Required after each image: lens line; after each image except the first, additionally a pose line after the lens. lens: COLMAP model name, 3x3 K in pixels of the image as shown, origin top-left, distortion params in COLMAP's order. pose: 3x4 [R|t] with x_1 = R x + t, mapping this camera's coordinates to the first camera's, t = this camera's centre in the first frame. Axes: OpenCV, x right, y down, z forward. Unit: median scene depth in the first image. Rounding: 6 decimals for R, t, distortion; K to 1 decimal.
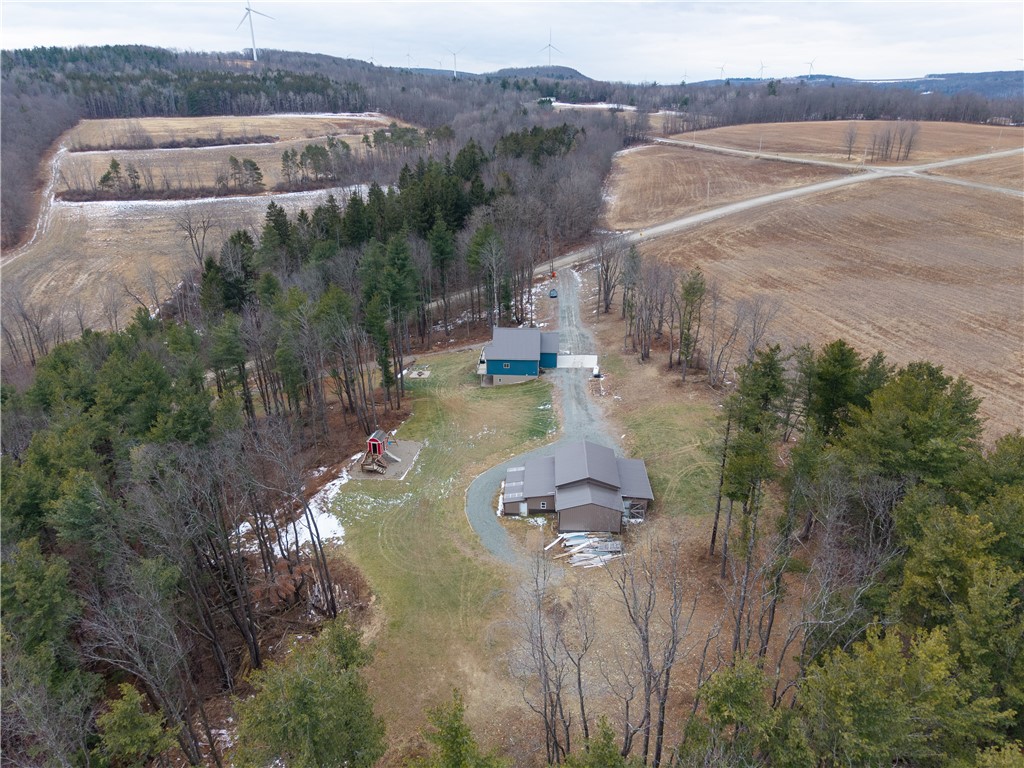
lens RADIAL K [[683.3, 0, 507.6], [0, 683.3, 380.8], [0, 0, 1]] dist [0.025766, -0.017565]
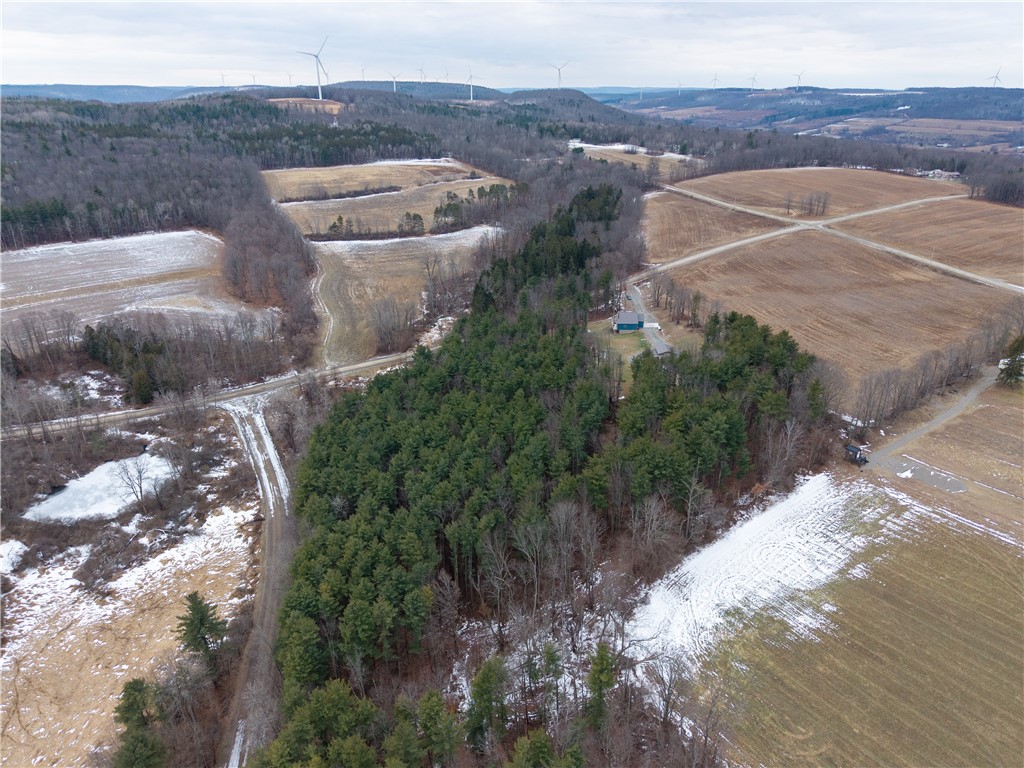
lens RADIAL K [[683.3, 0, 516.4], [0, 683.3, 387.6], [0, 0, 1]] dist [0.025766, -0.017565]
pose [[0.999808, -0.003906, 0.019181, -0.216998], [0.003742, 0.999956, 0.008603, 0.087384], [-0.019214, -0.008530, 0.999779, -0.745241]]
